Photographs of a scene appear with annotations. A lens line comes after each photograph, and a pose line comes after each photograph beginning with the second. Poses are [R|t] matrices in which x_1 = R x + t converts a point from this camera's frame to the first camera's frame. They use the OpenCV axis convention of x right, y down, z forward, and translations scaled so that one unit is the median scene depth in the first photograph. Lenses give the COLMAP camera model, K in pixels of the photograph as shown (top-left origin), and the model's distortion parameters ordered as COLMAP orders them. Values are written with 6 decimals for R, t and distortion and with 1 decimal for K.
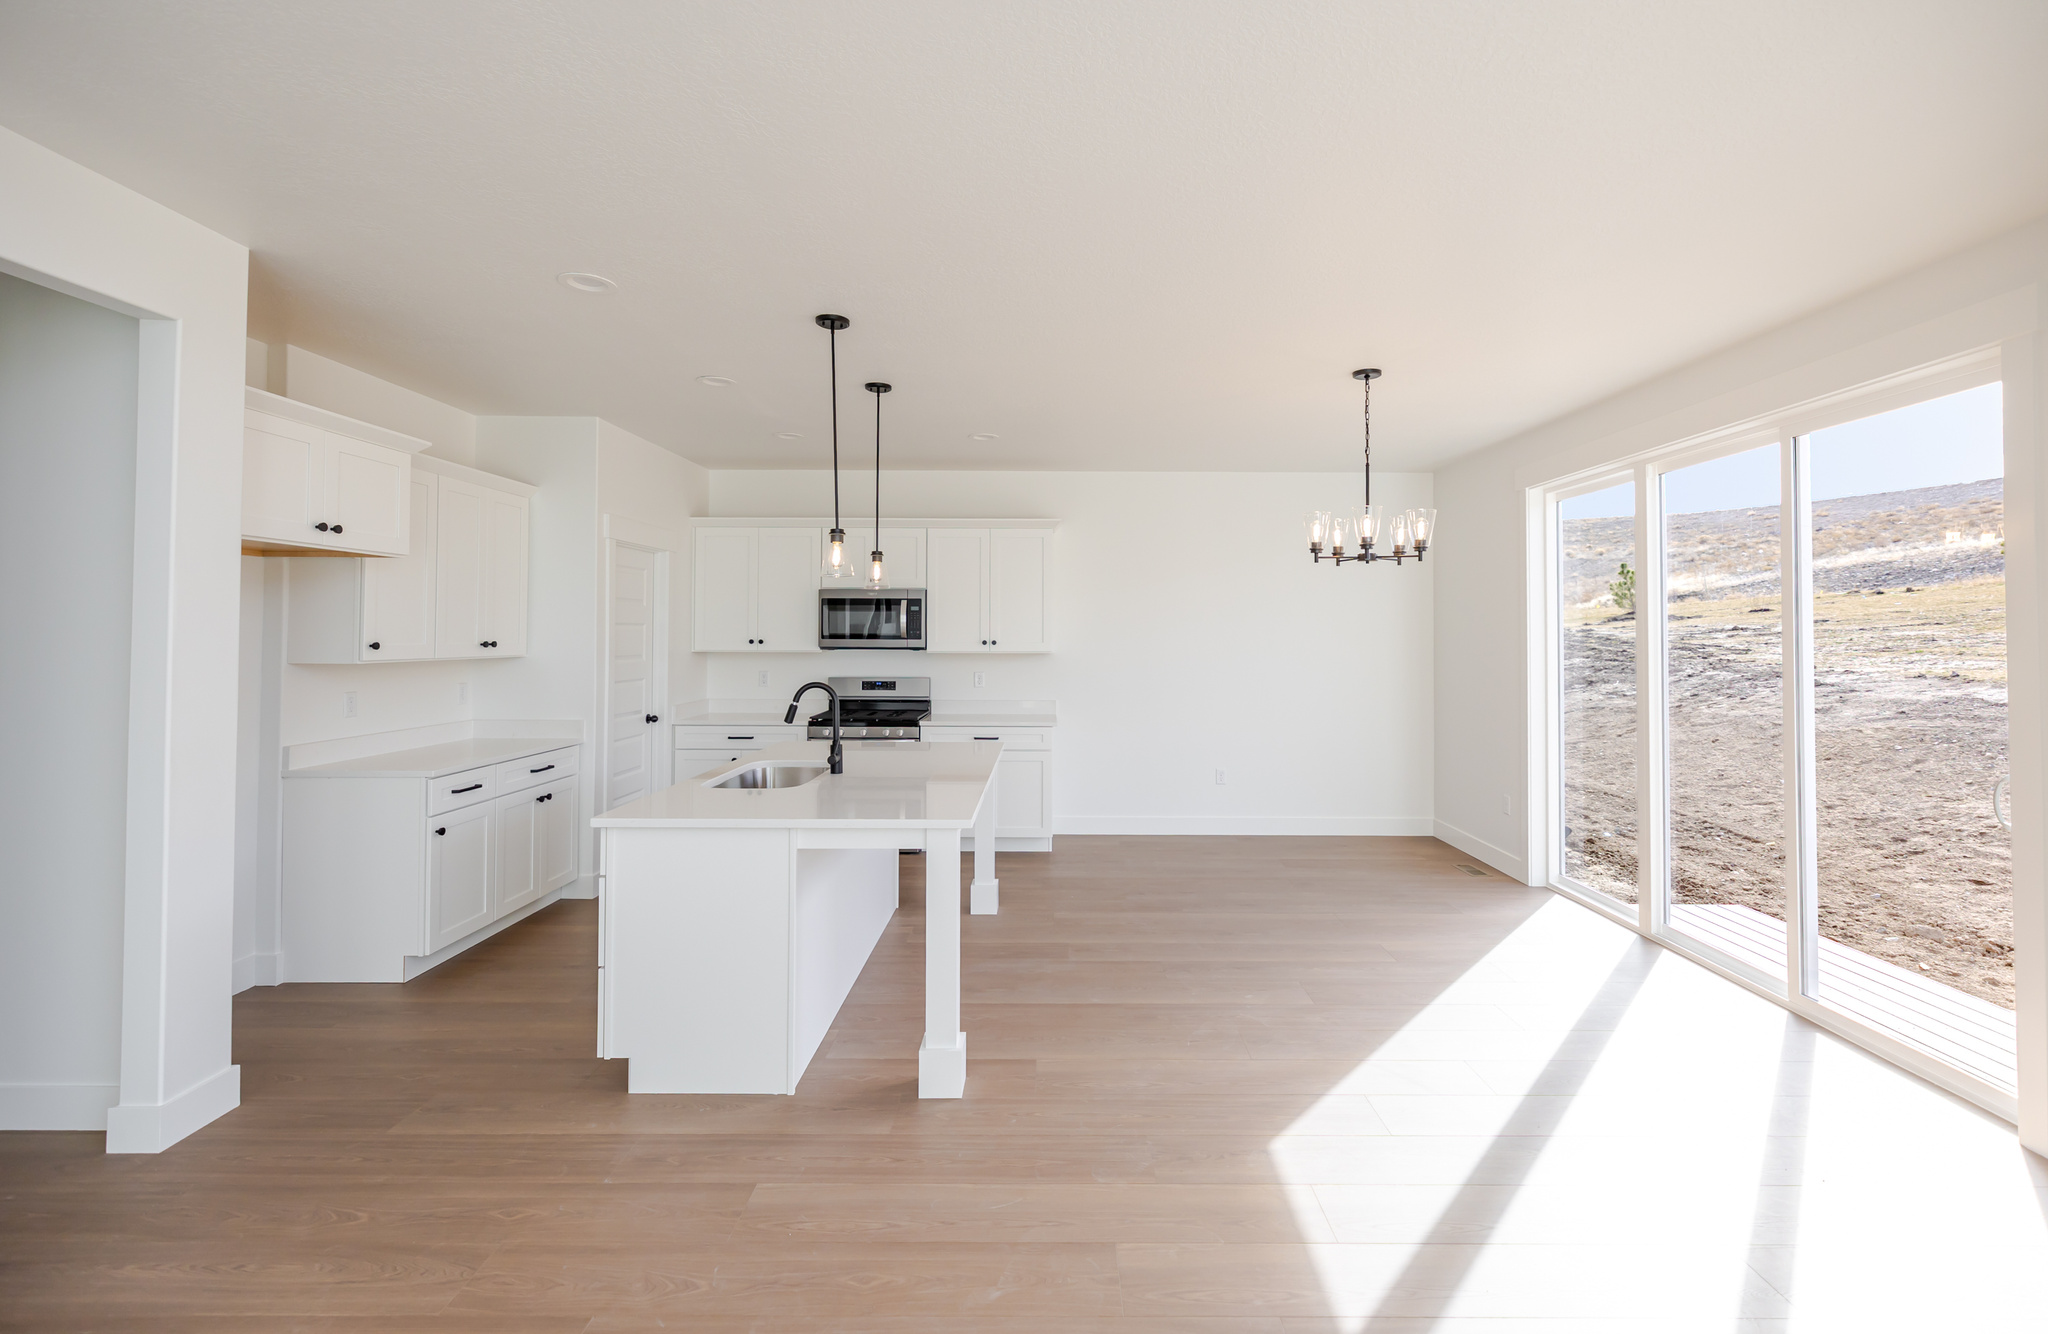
lens RADIAL K [[889.8, 0, 1045.7], [0, 889.8, 615.8], [0, 0, 1]] dist [0.002034, -0.000721]
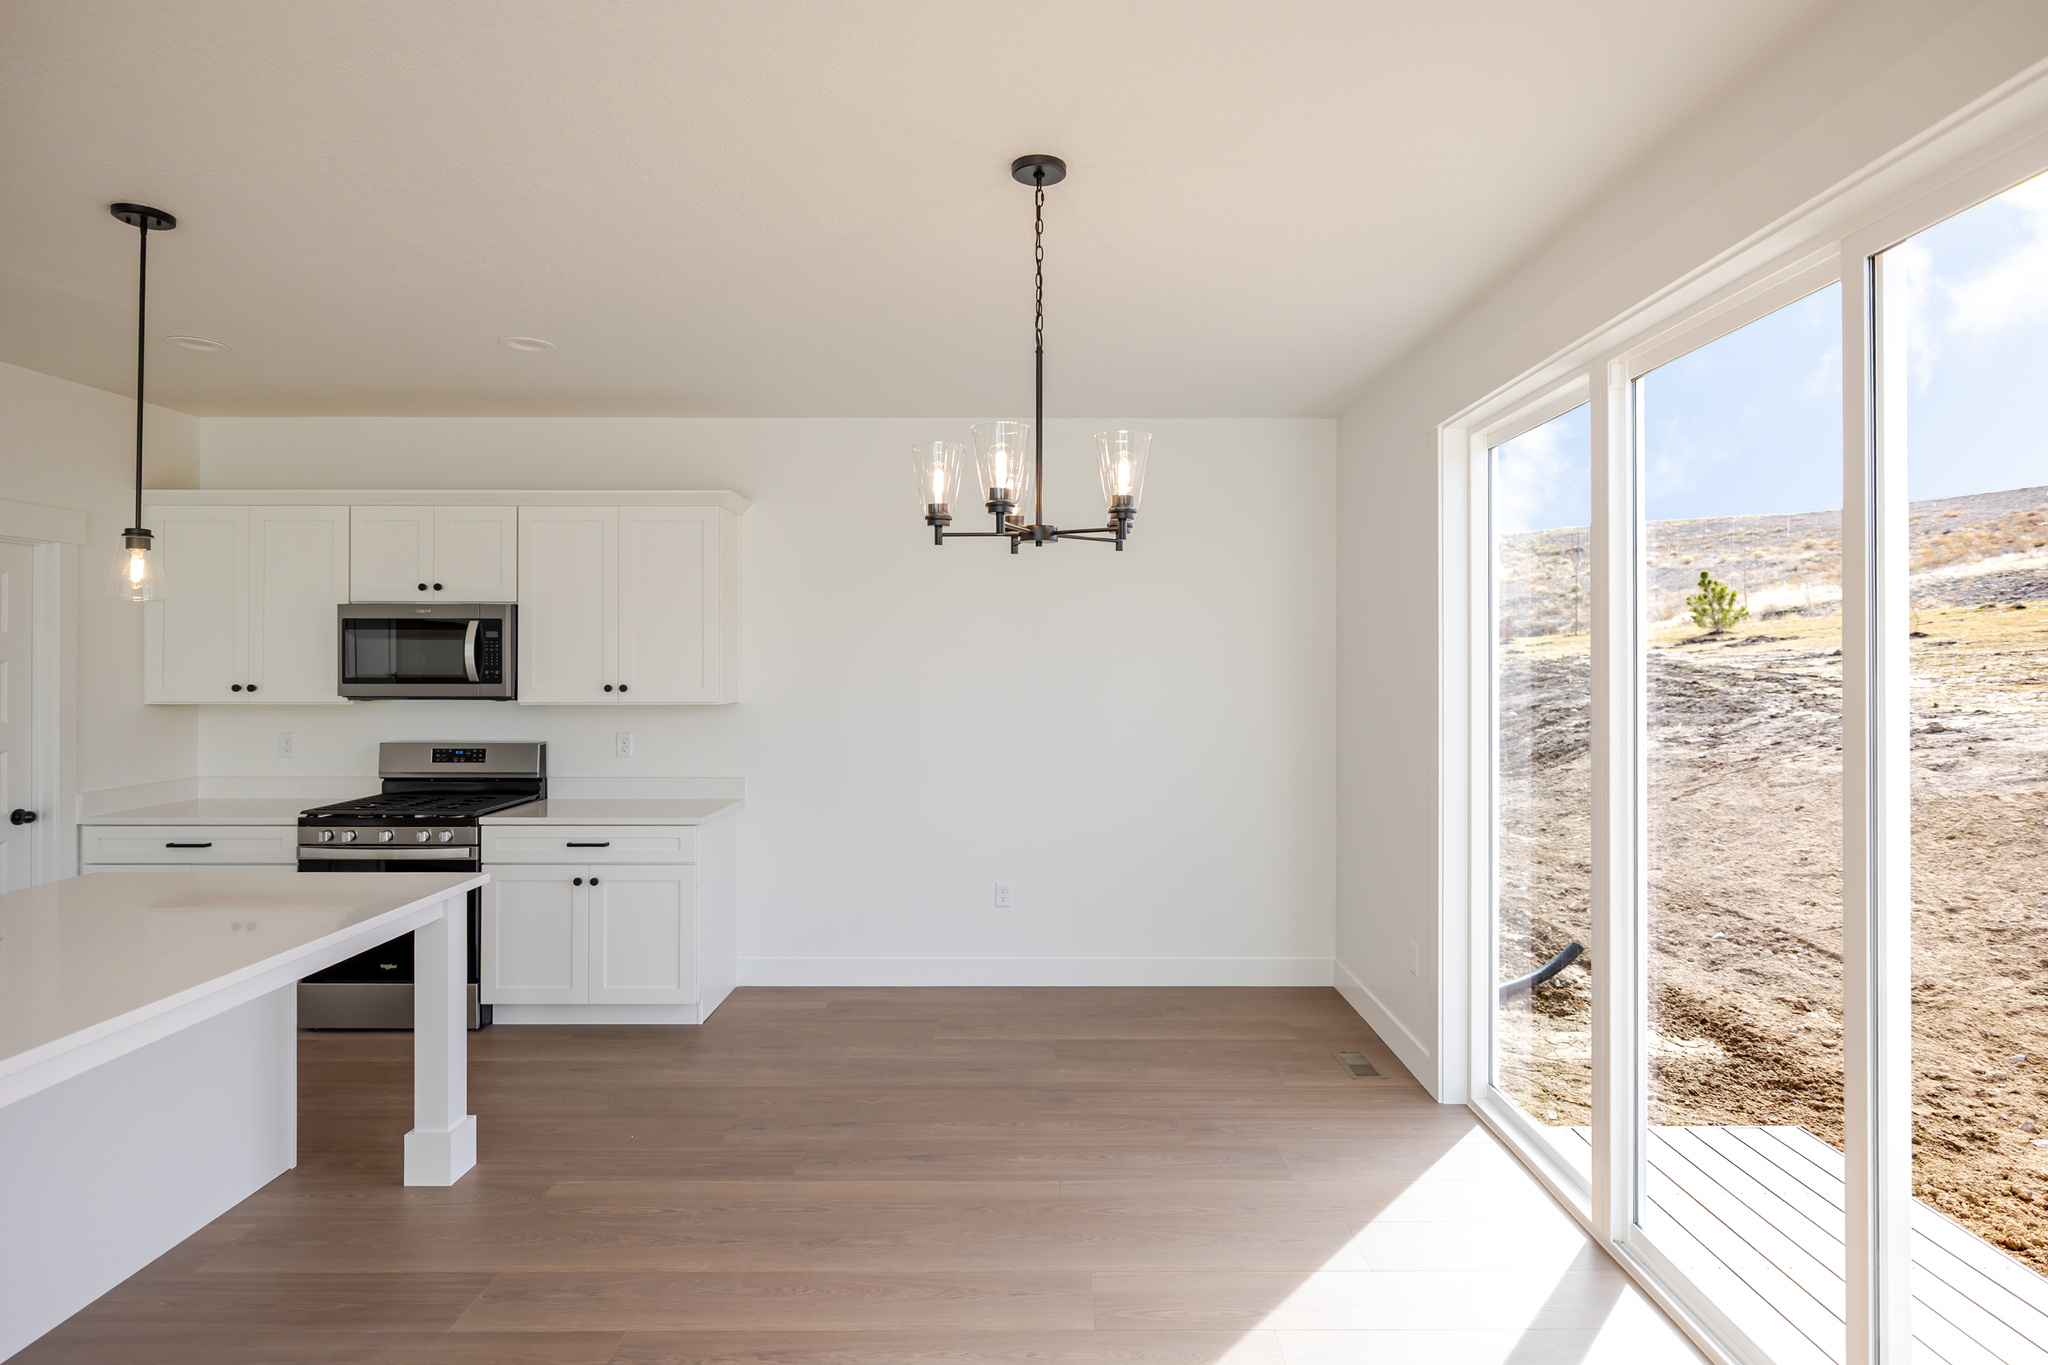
lens RADIAL K [[1049.2, 0, 1041.3], [0, 1049.2, 654.1], [0, 0, 1]] dist [-0.000465, 0.000580]
pose [[0.999989, -0.003280, 0.003311, 0.255080], [0.003229, 0.999876, 0.015435, -0.004819], [-0.003361, -0.015424, 0.999875, 0.284783]]
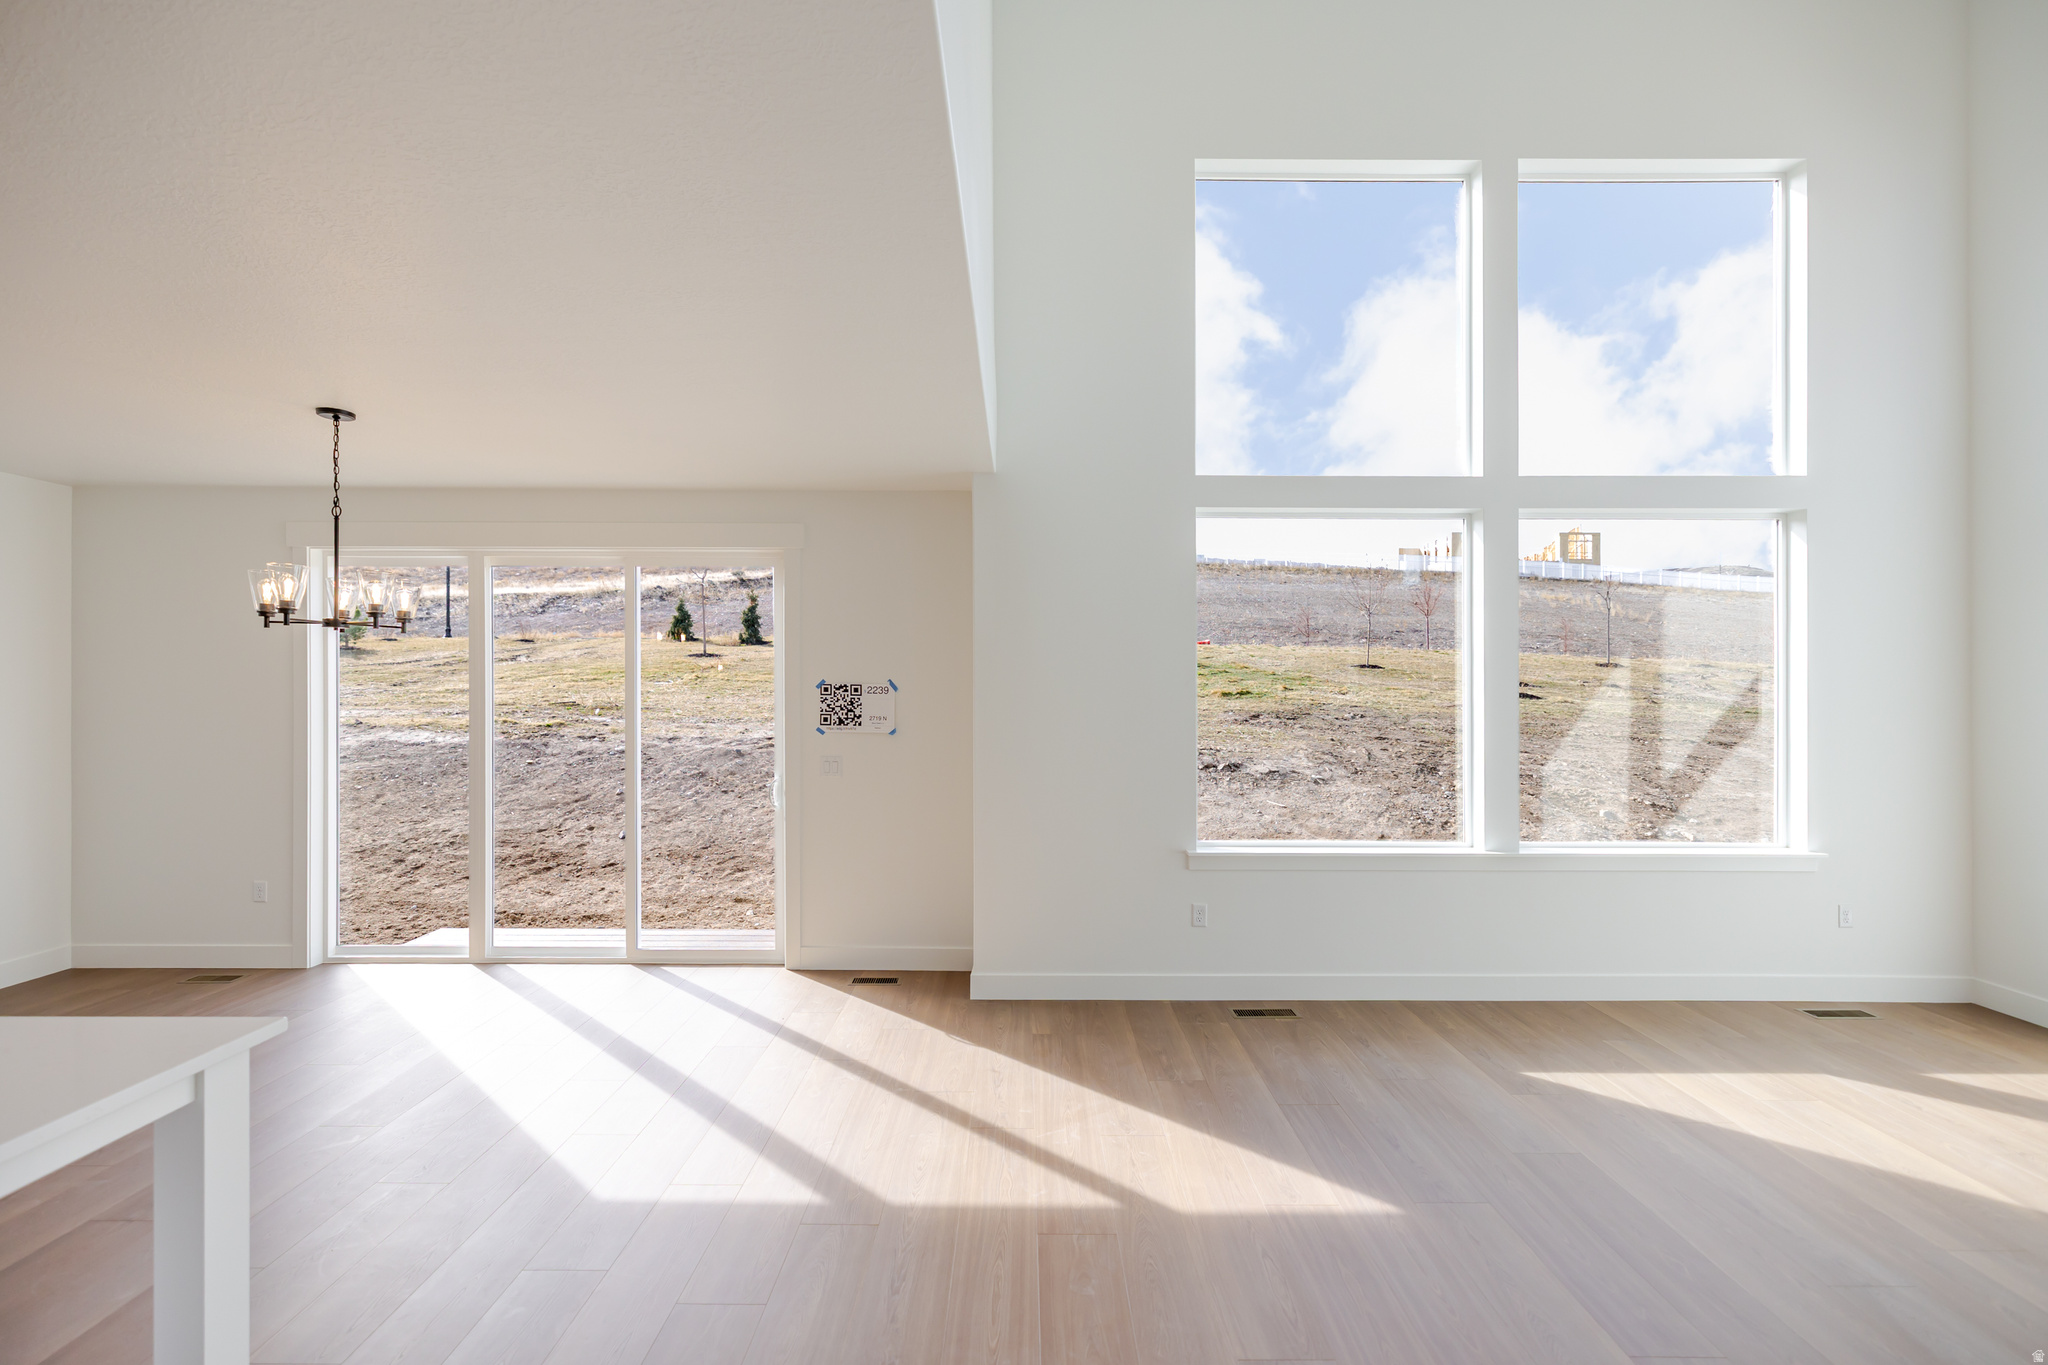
lens RADIAL K [[888.6, 0, 1011.2], [0, 888.6, 699.2], [0, 0, 1]] dist [0.003924, 0.000151]
pose [[0.008583, -0.017087, 0.999817, -0.361712], [-0.025223, 0.999532, 0.017298, -0.016798], [-0.999645, -0.025367, 0.008148, 0.231160]]
